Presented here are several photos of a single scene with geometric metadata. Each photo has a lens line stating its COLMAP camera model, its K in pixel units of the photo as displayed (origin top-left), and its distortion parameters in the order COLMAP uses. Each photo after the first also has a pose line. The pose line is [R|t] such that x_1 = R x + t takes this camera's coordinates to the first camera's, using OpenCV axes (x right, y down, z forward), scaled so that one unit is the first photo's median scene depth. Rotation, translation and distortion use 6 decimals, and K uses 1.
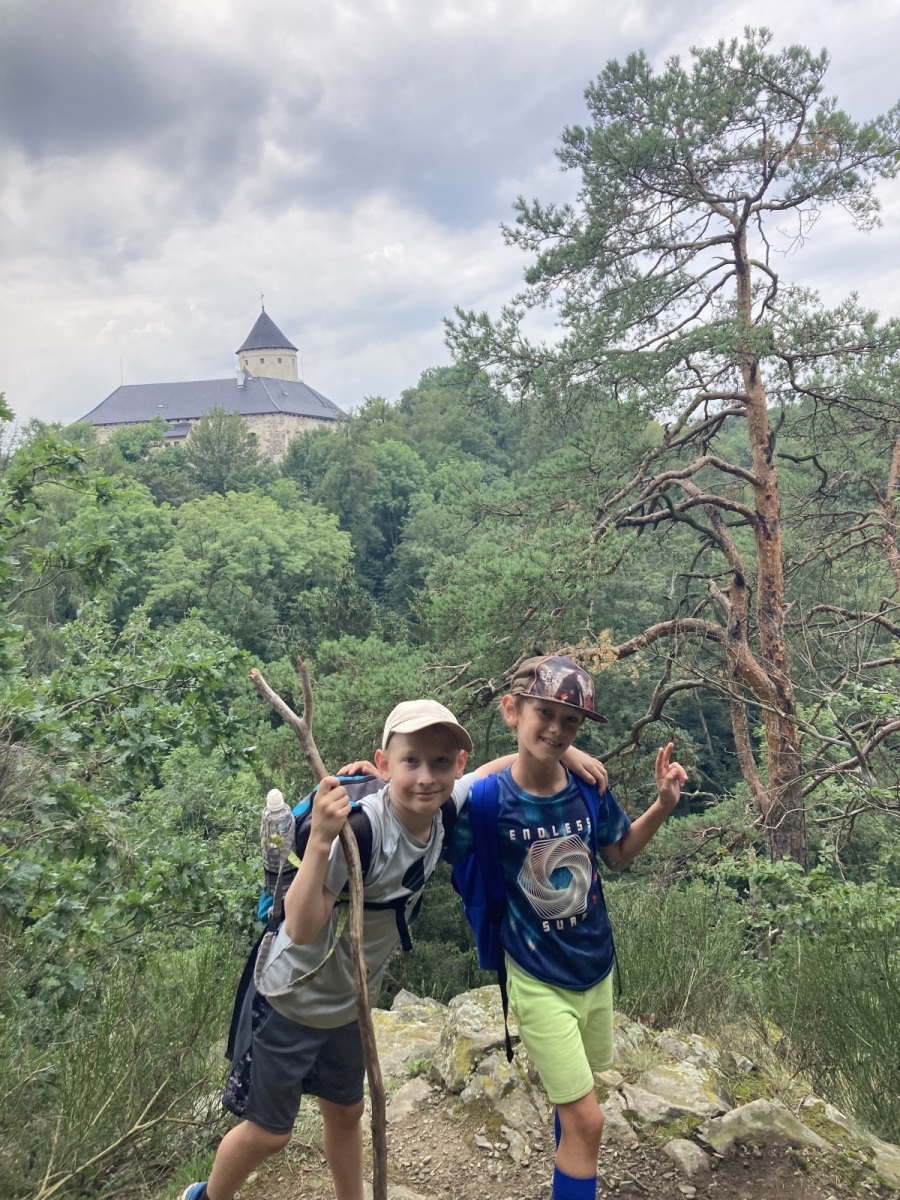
lens RADIAL K [[966.0, 0, 465.3], [0, 966.0, 590.1], [0, 0, 1]] dist [0.079533, -0.075507]
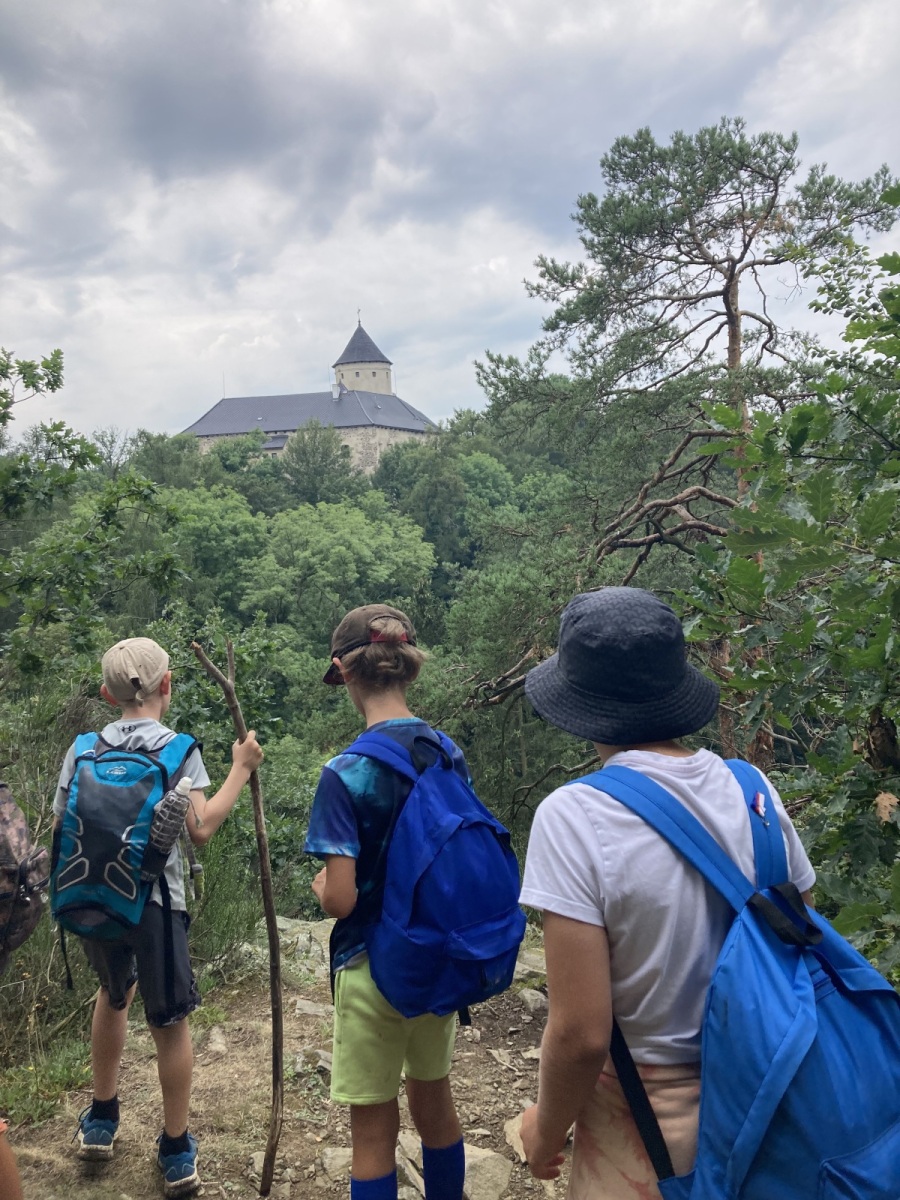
lens RADIAL K [[964.1, 0, 450.0], [0, 964.1, 600.0], [0, 0, 1]] dist [0.129400, -0.166580]
pose [[0.993945, 0.023076, -0.107425, 0.078536], [-0.023228, 0.999730, -0.000166, 0.000570], [0.107392, 0.002660, 0.994213, -0.135092]]
